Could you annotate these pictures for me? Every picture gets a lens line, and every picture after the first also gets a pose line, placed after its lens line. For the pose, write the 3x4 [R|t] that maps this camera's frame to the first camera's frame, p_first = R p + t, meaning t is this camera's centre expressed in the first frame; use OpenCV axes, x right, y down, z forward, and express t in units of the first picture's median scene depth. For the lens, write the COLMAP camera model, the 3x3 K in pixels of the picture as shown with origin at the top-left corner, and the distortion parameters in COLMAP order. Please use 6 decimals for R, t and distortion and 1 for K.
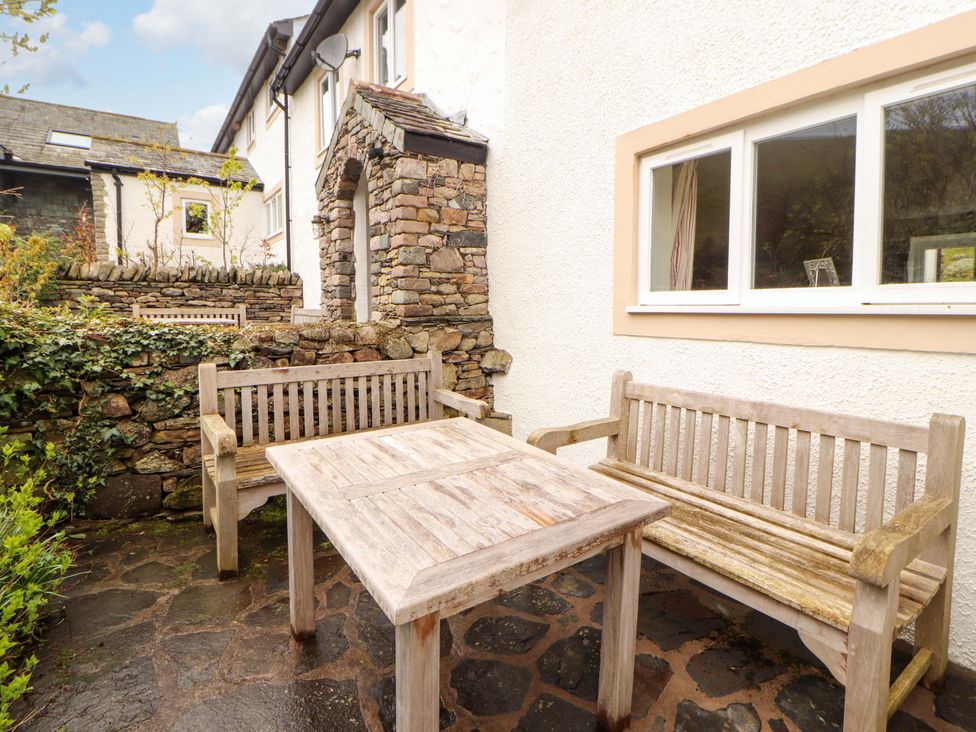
lens RADIAL K [[513.2, 0, 493.3], [0, 513.2, 354.4], [0, 0, 1]] dist [-0.001936, -0.012819]
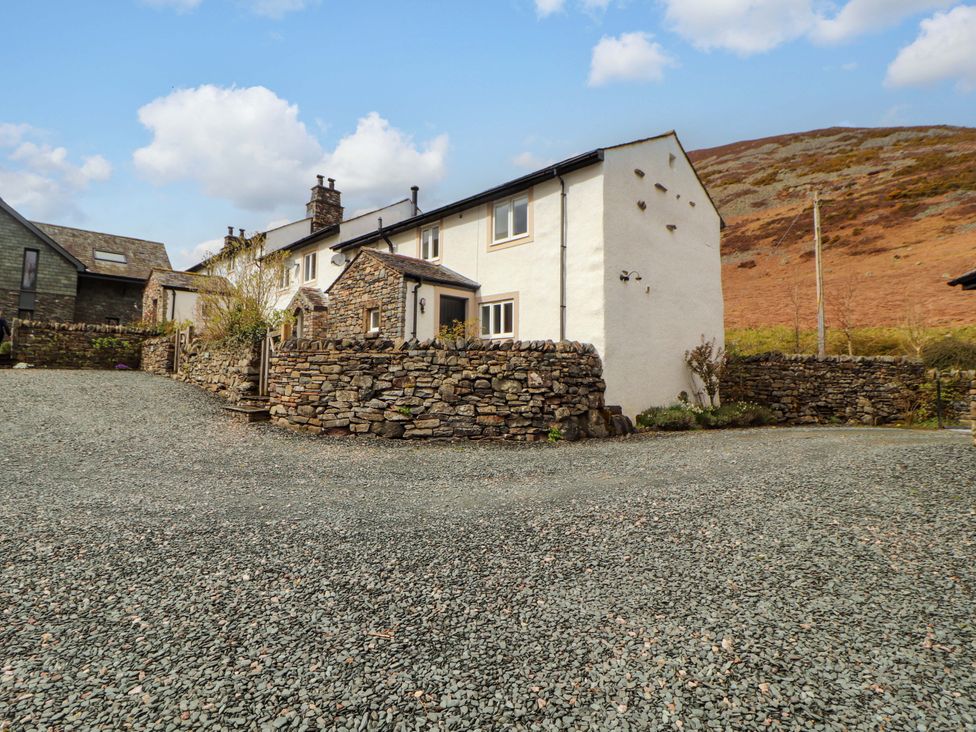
lens RADIAL K [[513.2, 0, 493.3], [0, 513.2, 354.4], [0, 0, 1]] dist [-0.001936, -0.012819]
pose [[0.982850, 0.025267, 0.182670, 0.204102], [0.001350, 0.989557, -0.144138, 0.230054], [-0.184404, 0.141913, 0.972551, -1.311369]]
